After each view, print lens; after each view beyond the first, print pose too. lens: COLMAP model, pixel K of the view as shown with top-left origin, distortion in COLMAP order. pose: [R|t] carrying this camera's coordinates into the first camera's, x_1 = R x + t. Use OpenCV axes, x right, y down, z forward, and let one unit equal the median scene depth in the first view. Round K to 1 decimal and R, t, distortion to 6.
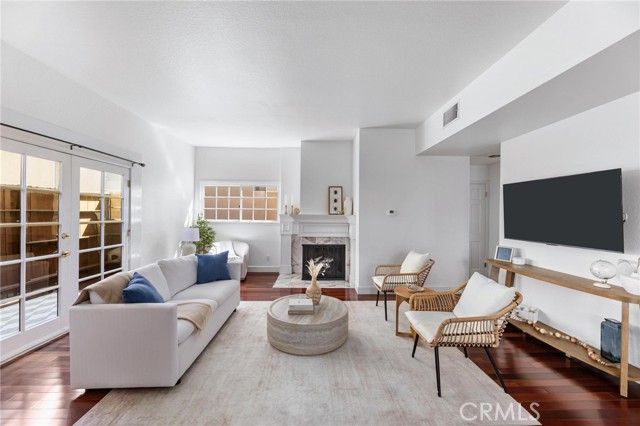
lens RADIAL K [[255.5, 0, 322.4], [0, 255.5, 213.7], [0, 0, 1]] dist [-0.003737, -0.000853]
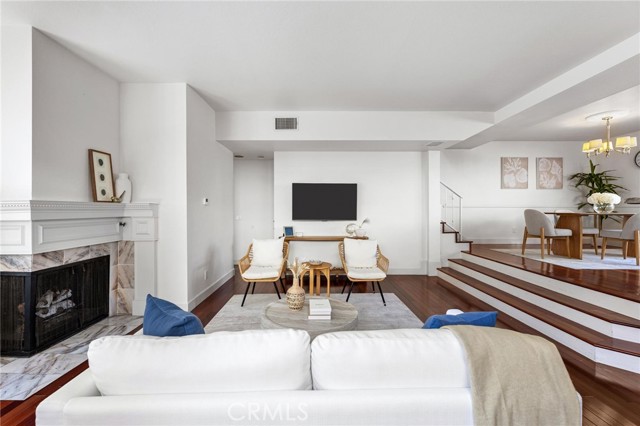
lens RADIAL K [[268.1, 0, 317.1], [0, 268.1, 207.1], [0, 0, 1]] dist [-0.006786, -0.000256]
pose [[0.027758, 0.000011, 0.999615, -0.610104], [0.002682, 0.999996, -0.000086, 0.016691], [-0.999611, 0.002683, 0.027758, 0.619578]]
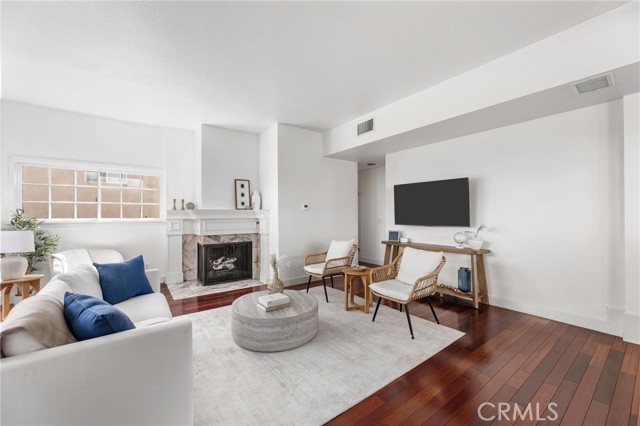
lens RADIAL K [[255.5, 0, 322.7], [0, 255.5, 214.1], [0, 0, 1]] dist [-0.003737, -0.000853]
pose [[0.814994, -0.009779, 0.579387, -0.300558], [0.012327, 0.999924, -0.000463, 0.027653], [-0.579338, 0.007520, 0.815053, 0.081470]]
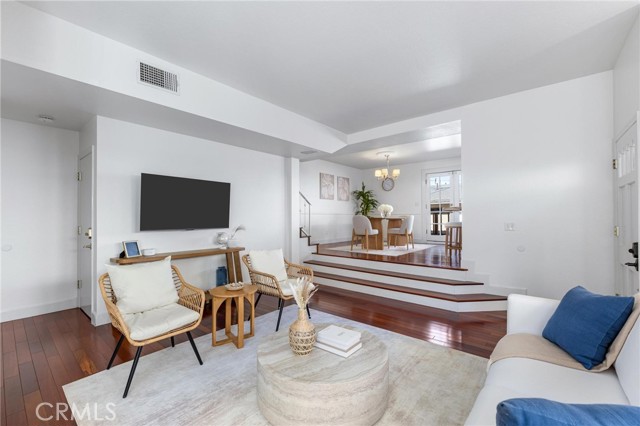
lens RADIAL K [[269.1, 0, 318.5], [0, 269.1, 217.4], [0, 0, 1]] dist [0.000665, -0.000204]
pose [[-0.737795, -0.008159, 0.674976, -0.319135], [-0.003719, 0.999961, 0.008022, 0.027422], [-0.675015, 0.003408, -0.737796, 0.972598]]
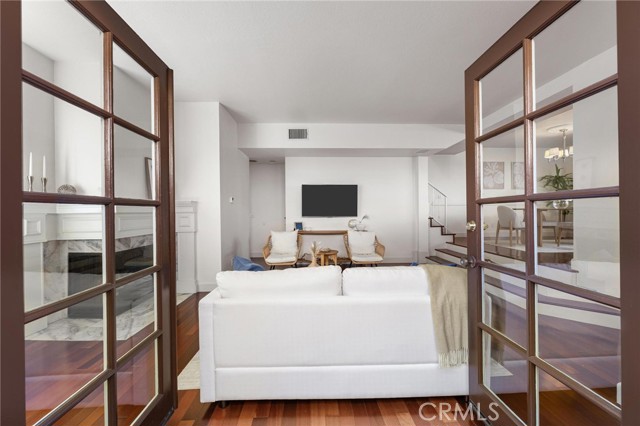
lens RADIAL K [[268.1, 0, 323.5], [0, 268.1, 211.3], [0, 0, 1]] dist [-0.006786, -0.000256]
pose [[-0.010031, -0.005923, 0.999932, -0.792463], [0.009364, 0.999938, 0.006017, 0.038063], [-0.999906, 0.009424, -0.009975, 0.664414]]
